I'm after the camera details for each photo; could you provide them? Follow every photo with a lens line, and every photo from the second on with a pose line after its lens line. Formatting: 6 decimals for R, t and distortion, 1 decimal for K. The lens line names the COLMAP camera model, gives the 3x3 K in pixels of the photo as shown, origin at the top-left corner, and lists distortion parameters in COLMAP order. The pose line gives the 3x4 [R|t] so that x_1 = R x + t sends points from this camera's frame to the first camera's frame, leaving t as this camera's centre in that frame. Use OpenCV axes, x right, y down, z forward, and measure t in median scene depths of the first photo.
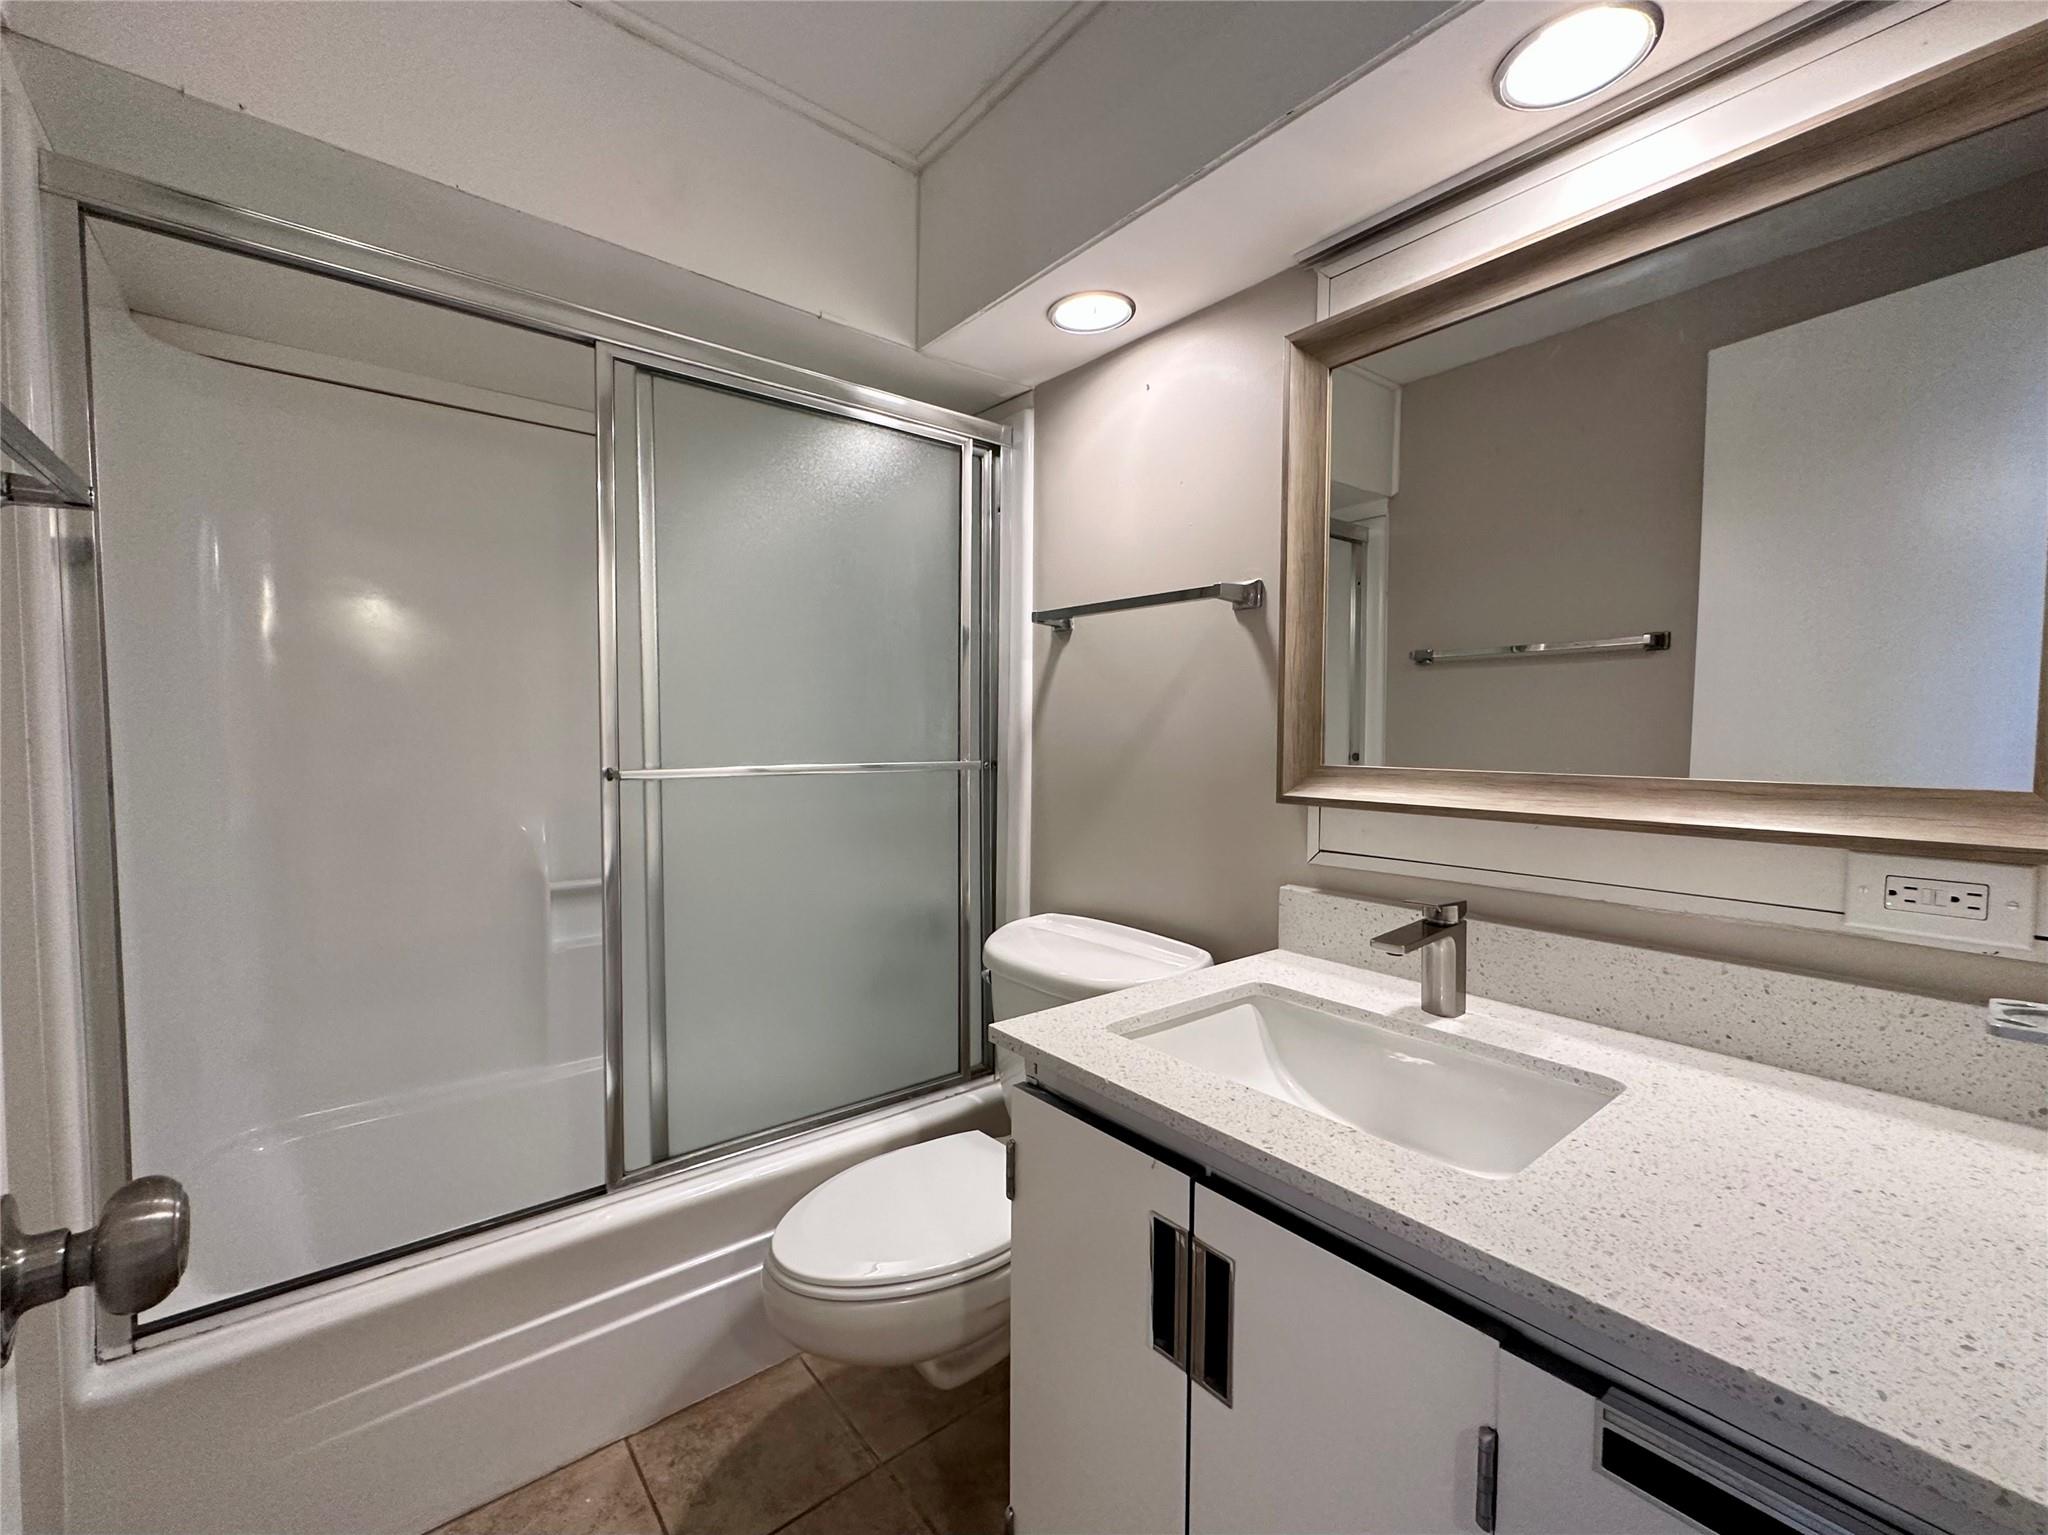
lens RADIAL K [[831.7, 0, 1024.0], [0, 831.7, 767.5], [0, 0, 1]] dist [-0.008966, -0.000150]
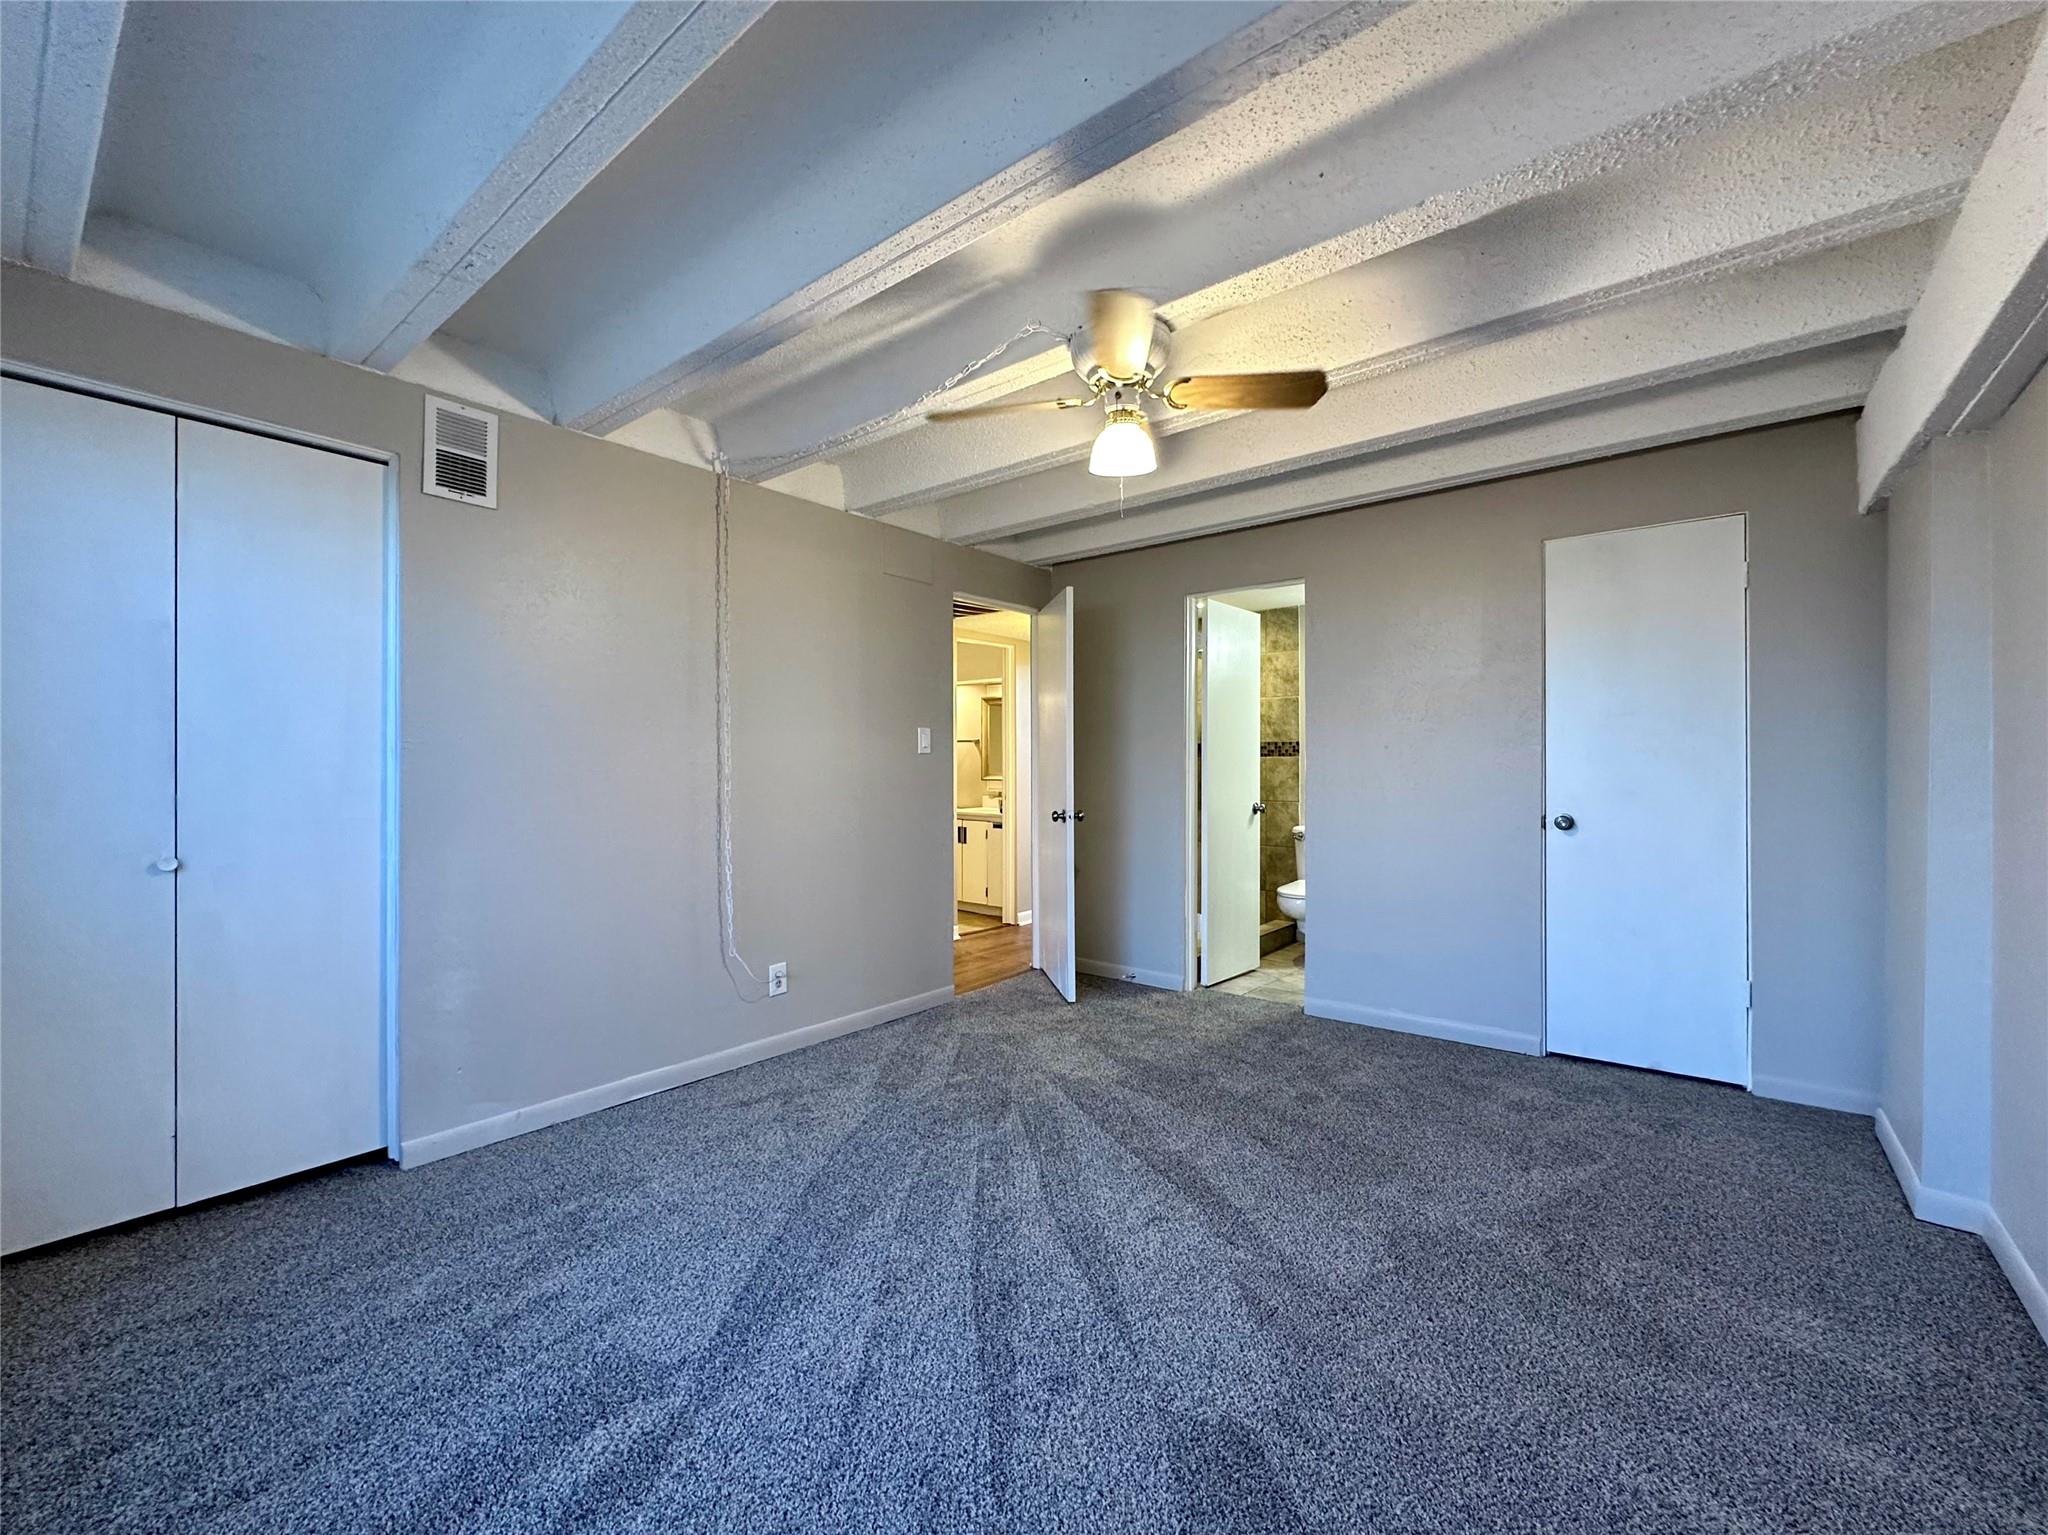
lens RADIAL K [[831.7, 0, 1024.0], [0, 831.7, 767.5], [0, 0, 1]] dist [-0.008966, -0.000150]
pose [[0.977438, -0.002915, 0.211203, -0.570992], [0.014092, 0.998577, -0.051433, 0.241395], [-0.210752, 0.053249, 0.976088, -4.375758]]
